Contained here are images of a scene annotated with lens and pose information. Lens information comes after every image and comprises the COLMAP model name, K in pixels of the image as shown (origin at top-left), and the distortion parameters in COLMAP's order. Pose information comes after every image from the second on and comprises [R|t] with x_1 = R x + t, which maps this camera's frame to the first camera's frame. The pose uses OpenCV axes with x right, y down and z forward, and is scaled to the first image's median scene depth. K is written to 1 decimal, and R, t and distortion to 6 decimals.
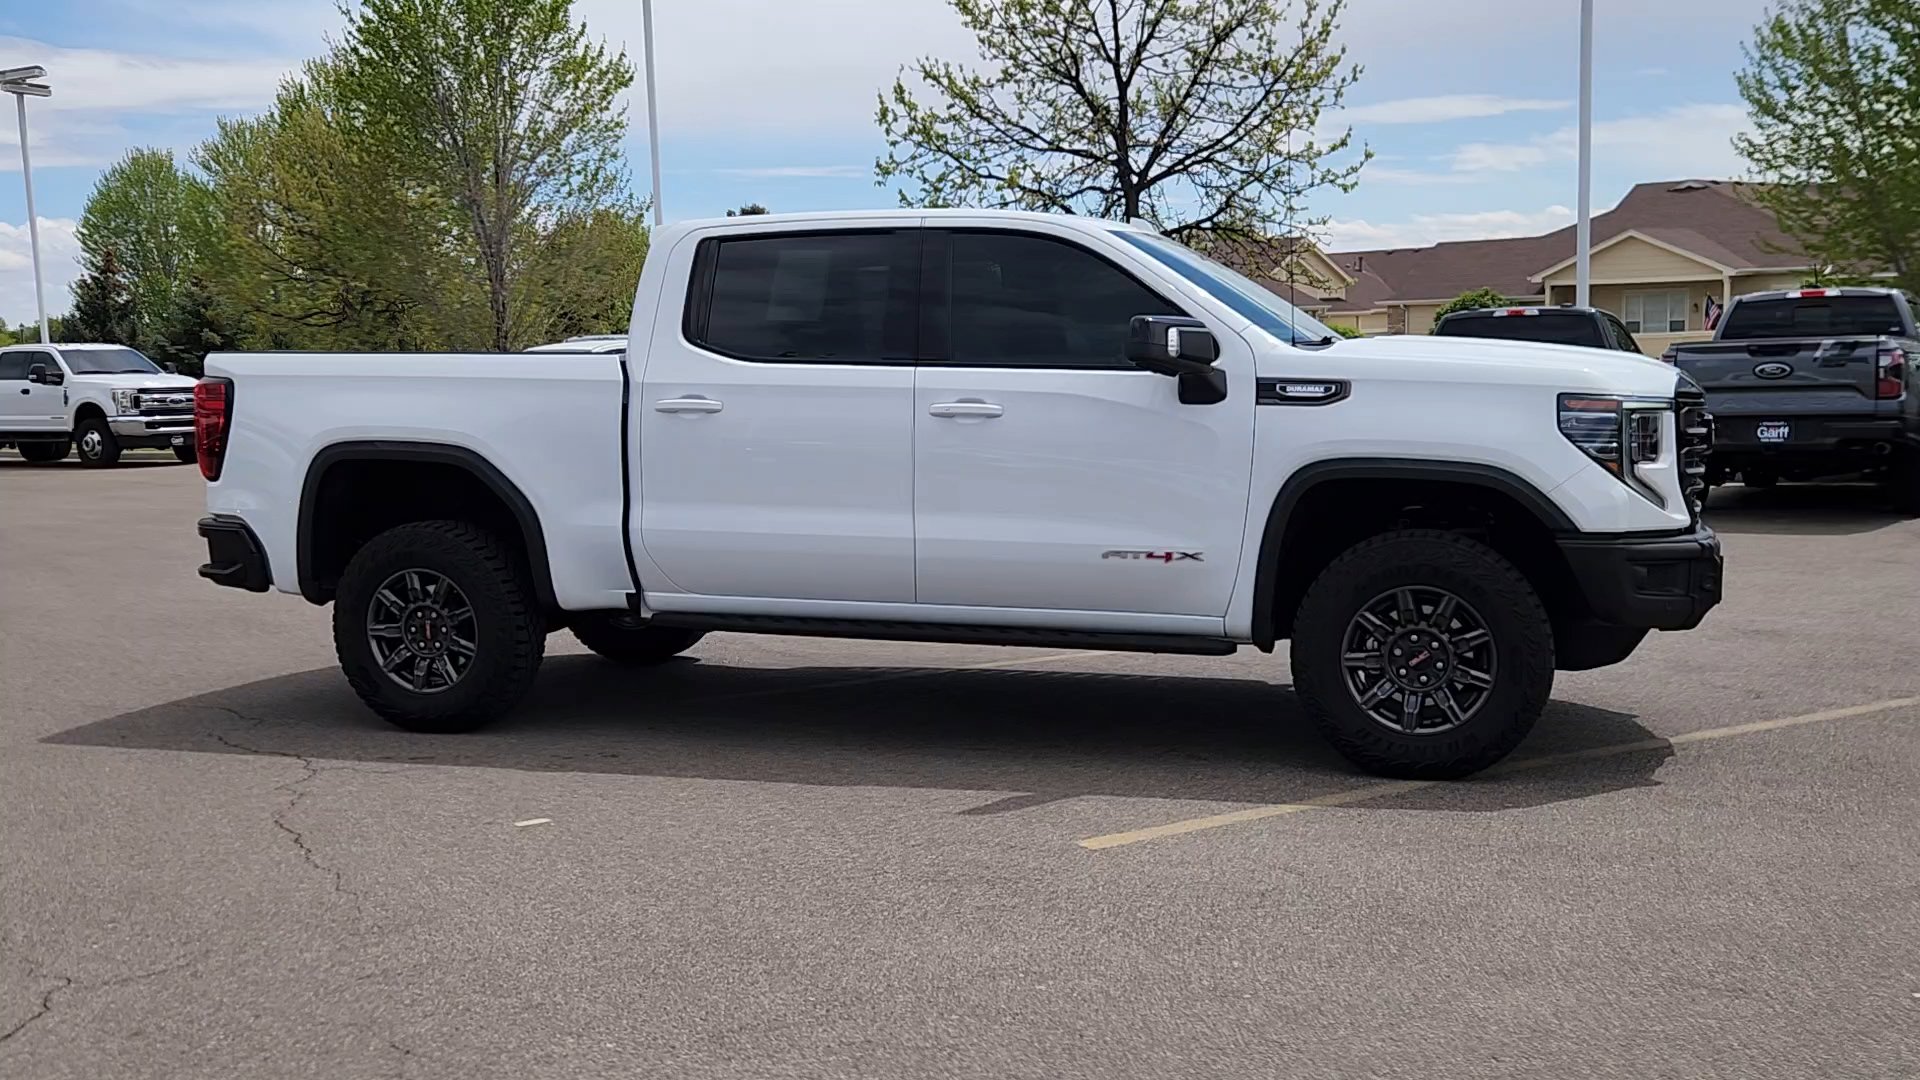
lens RADIAL K [[1845.4, 0, 941.9], [0, 1845.4, 546.7], [0, 0, 1]] dist [0.027275, 0.000000]
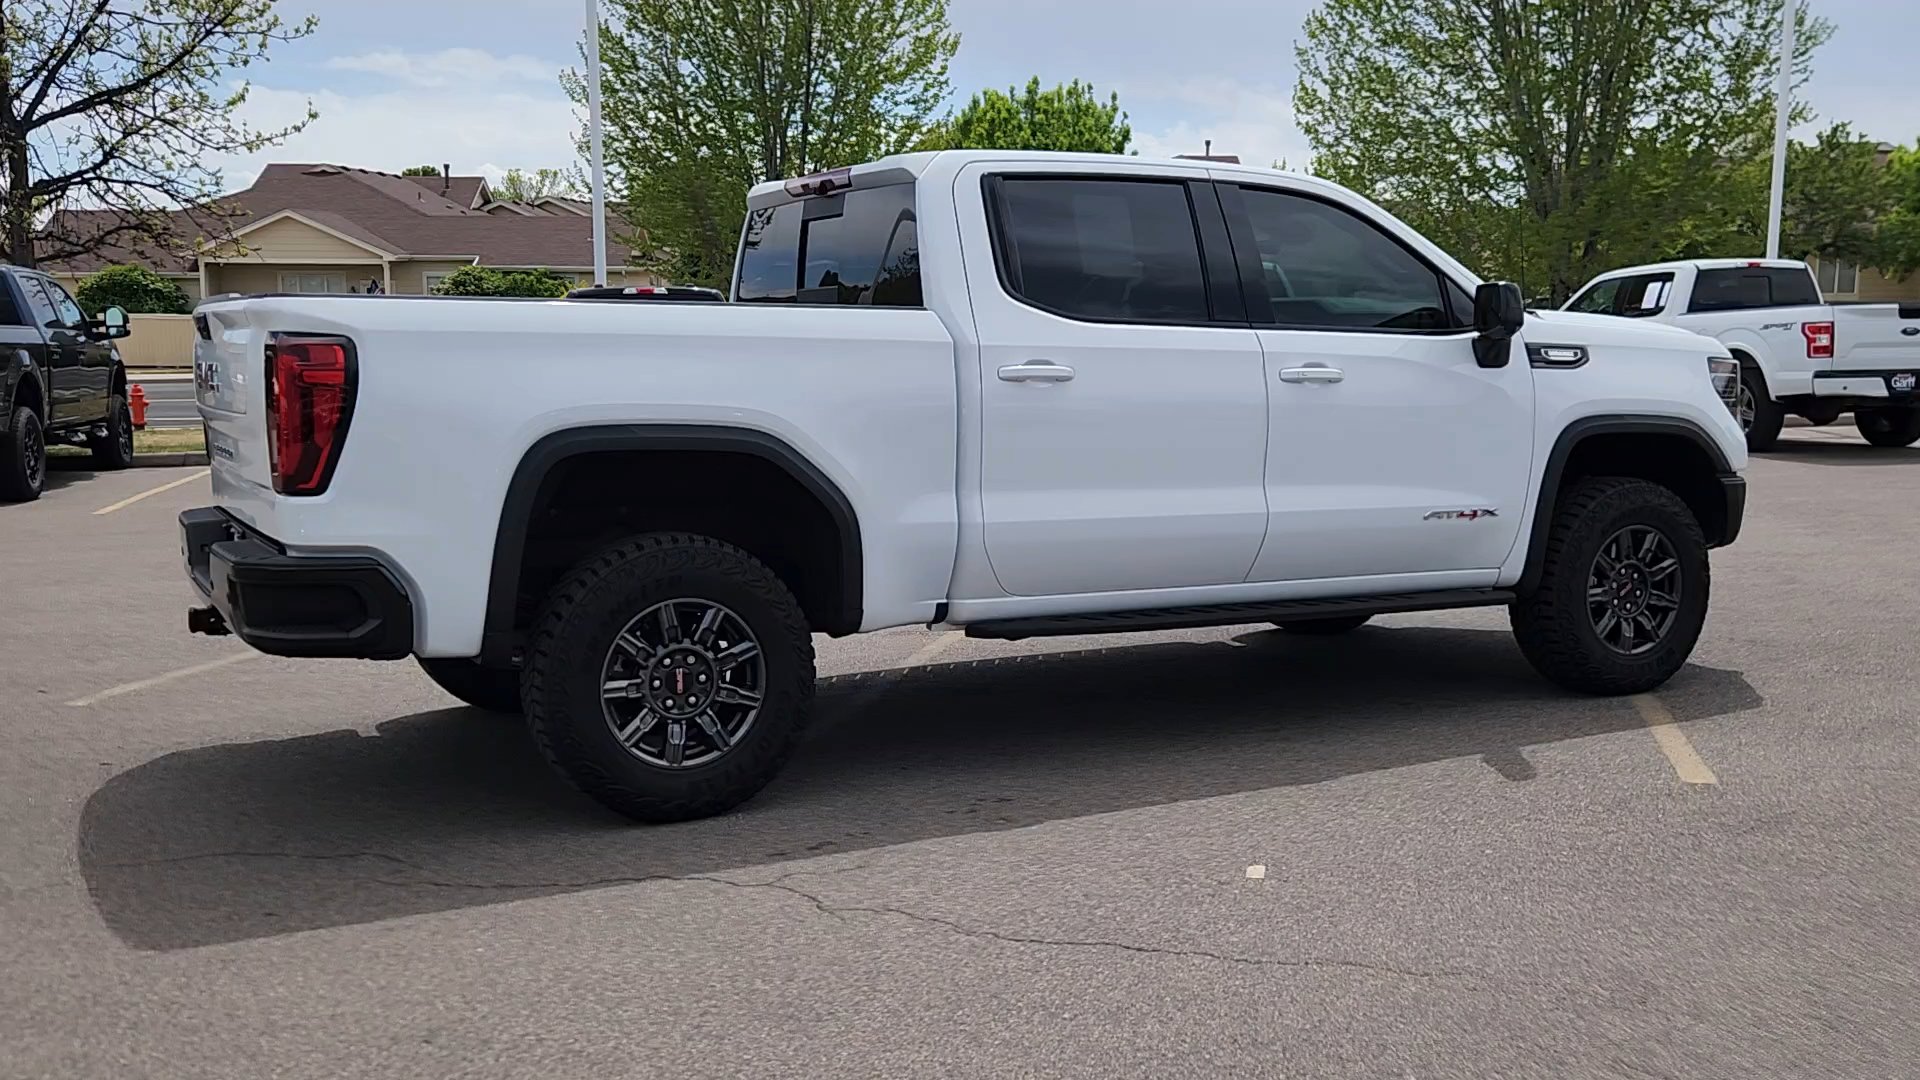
lens RADIAL K [[1845.4, 0, 947.6], [0, 1845.4, 541.4], [0, 0, 1]] dist [0.027275, 0.000000]
pose [[0.708881, -0.066954, 0.702143, -0.743383], [0.062656, 0.997526, 0.031864, -0.028167], [-0.702540, 0.021406, 0.711323, 0.419947]]
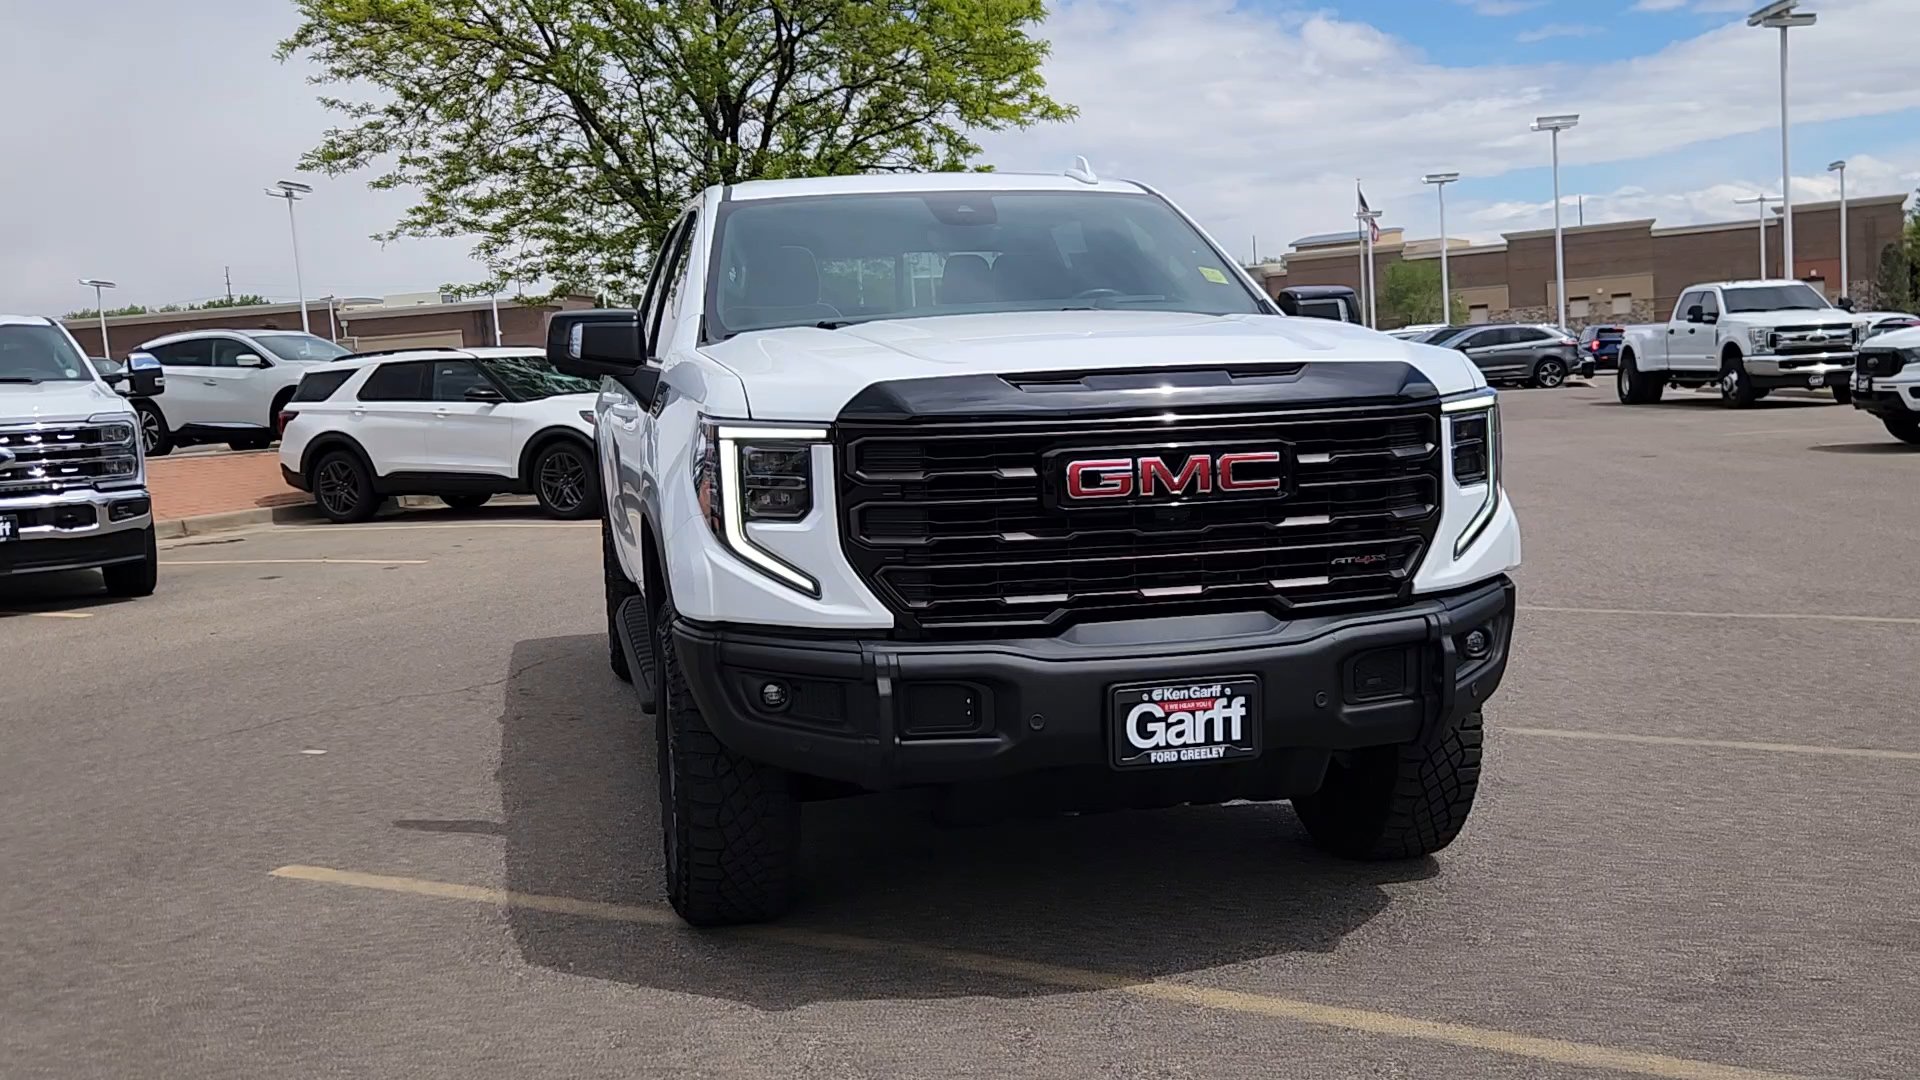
lens RADIAL K [[1845.4, 0, 946.6], [0, 1845.4, 546.1], [0, 0, 1]] dist [0.027275, 0.000000]
pose [[0.500018, 0.085030, -0.861831, 0.837727], [-0.049947, 0.996343, 0.069323, -0.072960], [0.864574, 0.008383, 0.502436, 0.624127]]
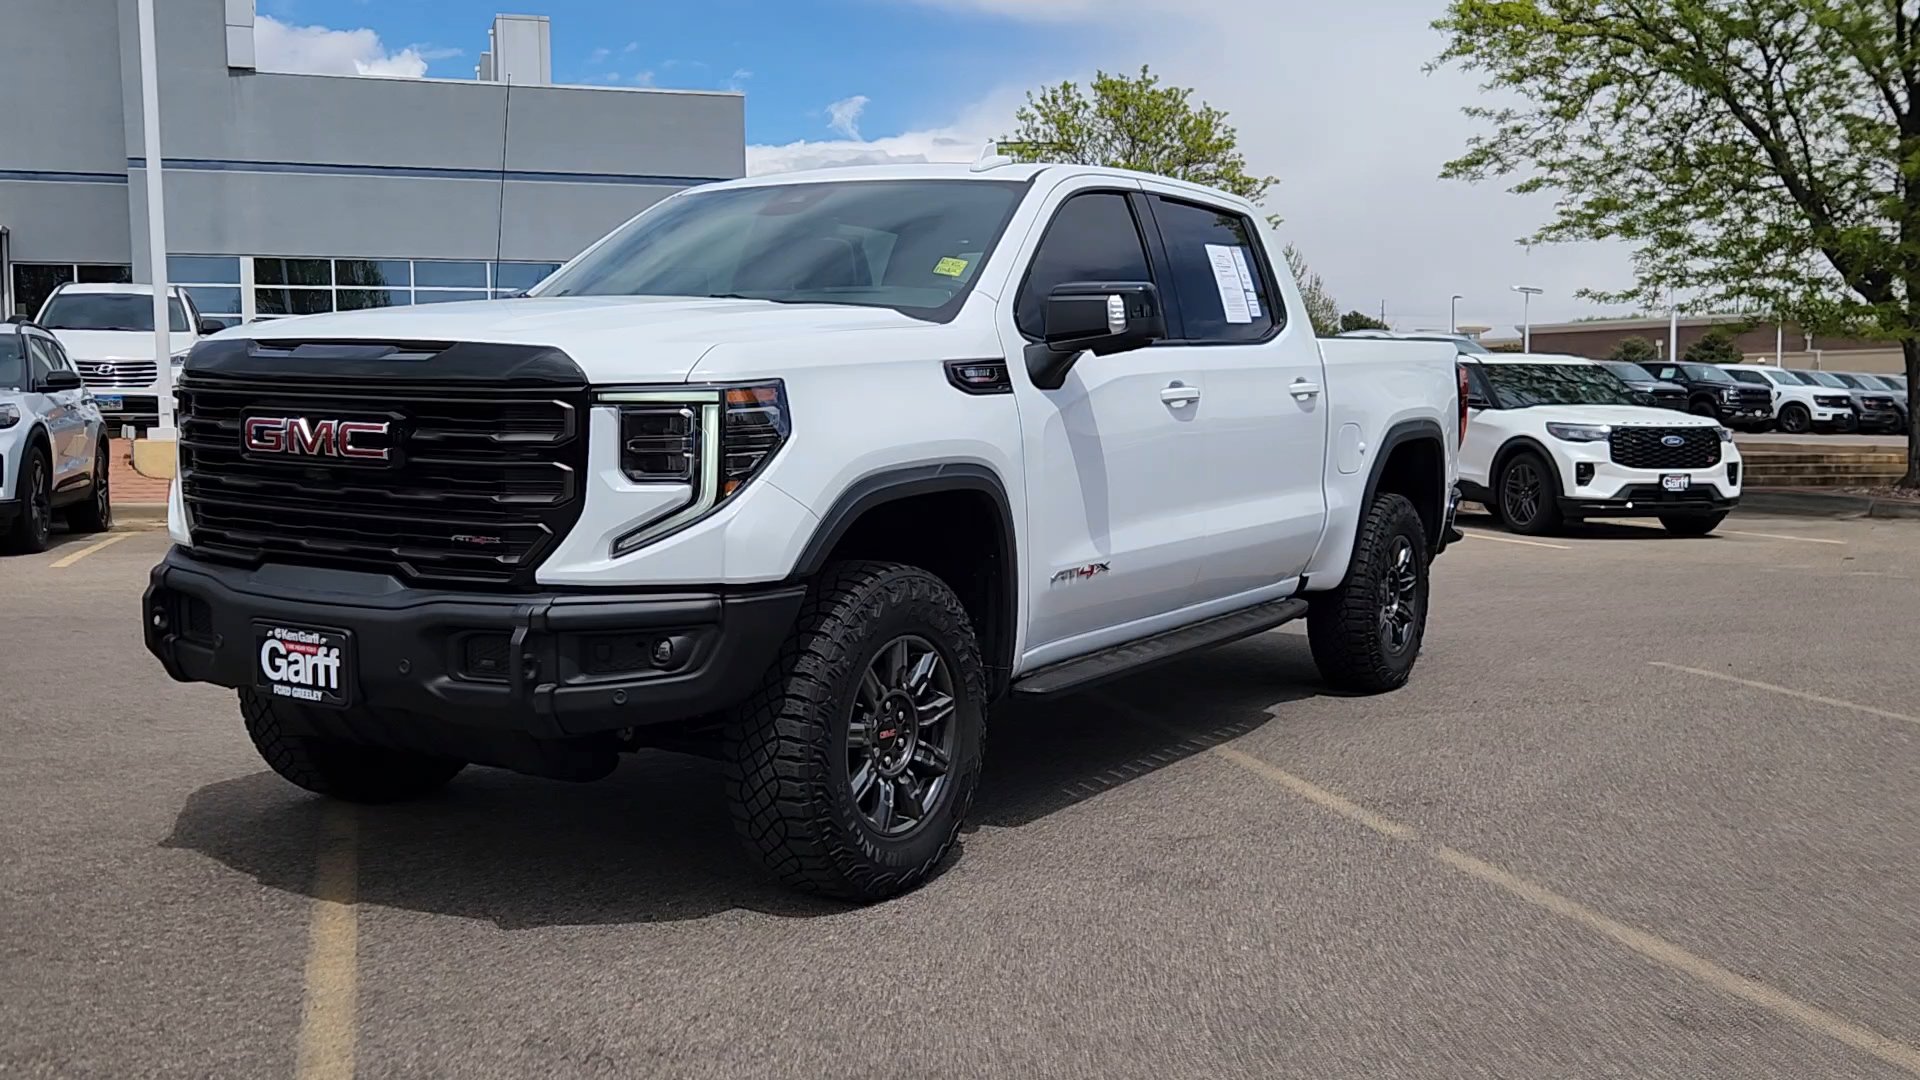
lens RADIAL K [[1845.4, 0, 945.3], [0, 1845.4, 554.7], [0, 0, 1]] dist [0.027275, 0.000000]
pose [[-0.244752, 0.102517, -0.964151, 0.930459], [-0.105775, 0.985636, 0.131653, -0.122700], [0.963799, 0.134205, -0.230392, 1.301248]]
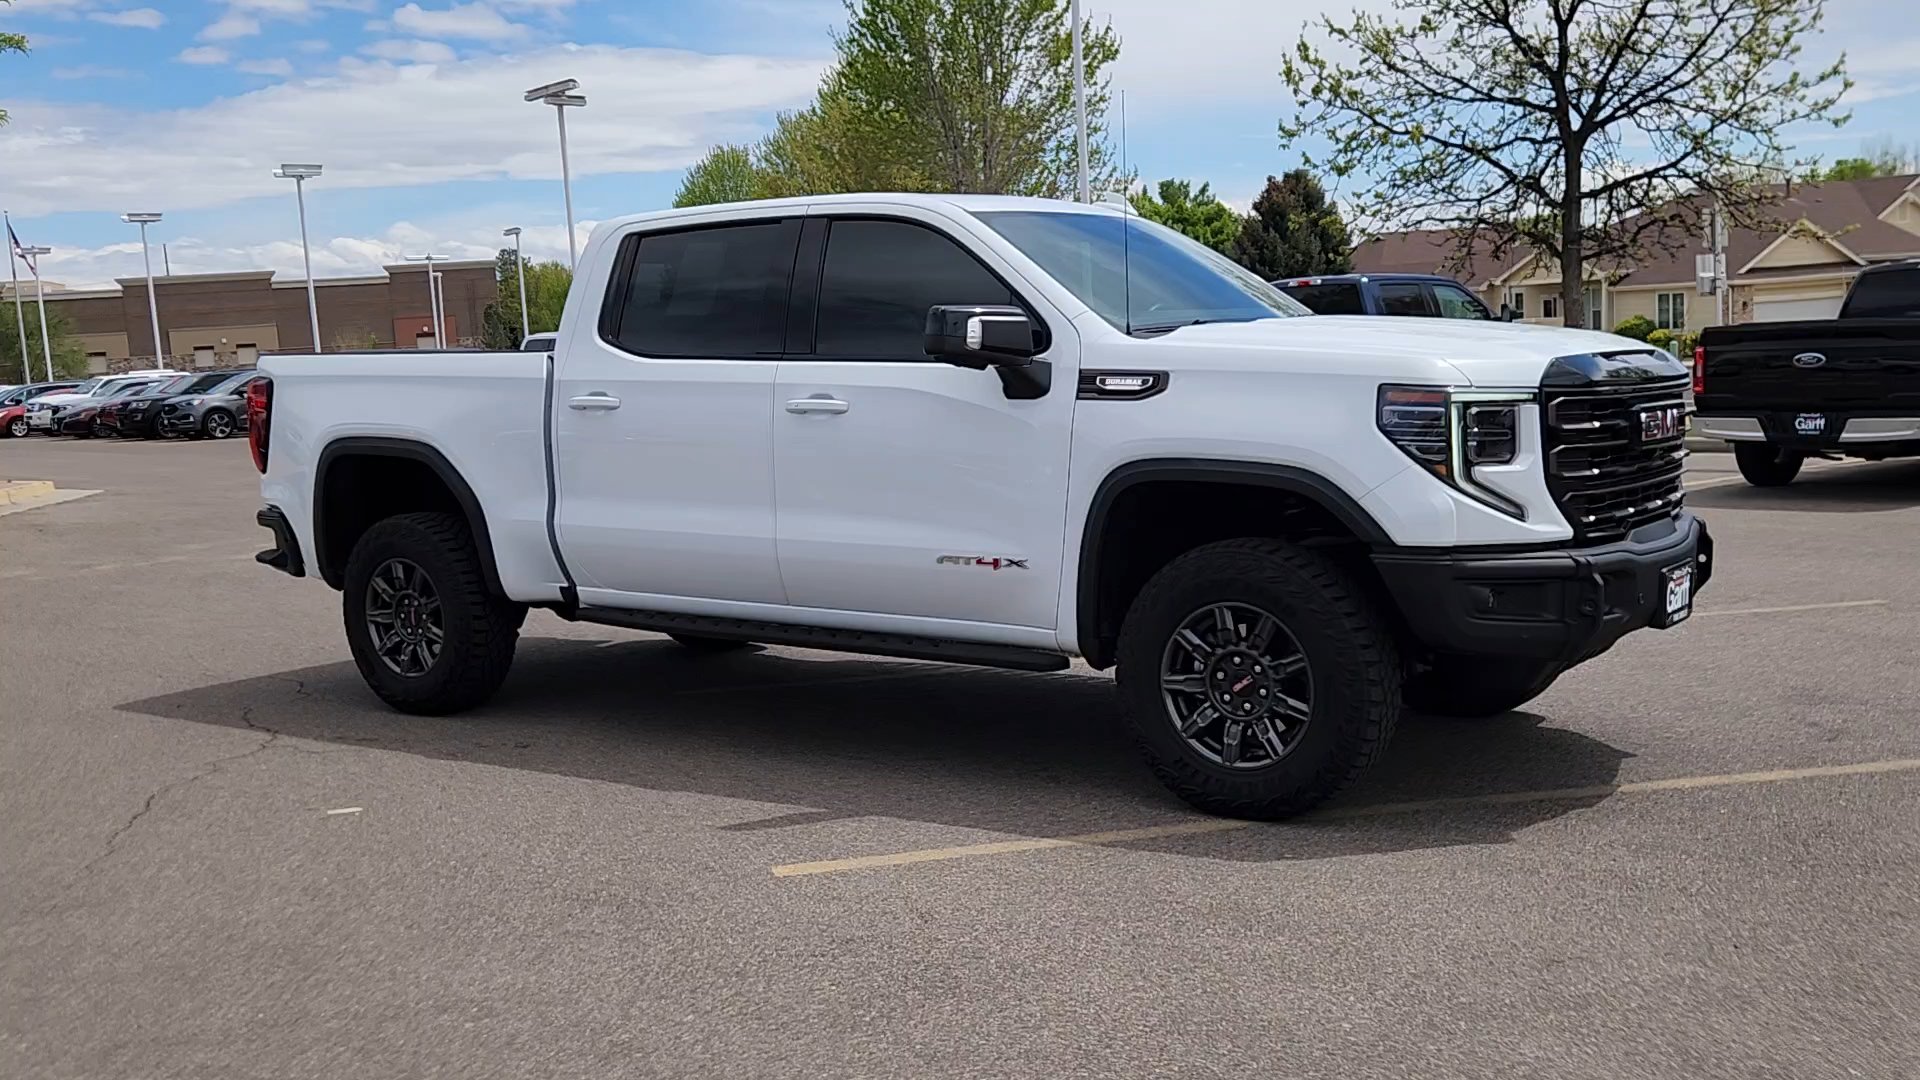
lens RADIAL K [[1845.4, 0, 948.0], [0, 1845.4, 549.2], [0, 0, 1]] dist [0.027275, 0.000000]
pose [[0.951637, 0.015242, -0.306848, 0.347299], [-0.009501, 0.999751, 0.020193, -0.018261], [0.307079, -0.016301, 0.951544, 0.097951]]
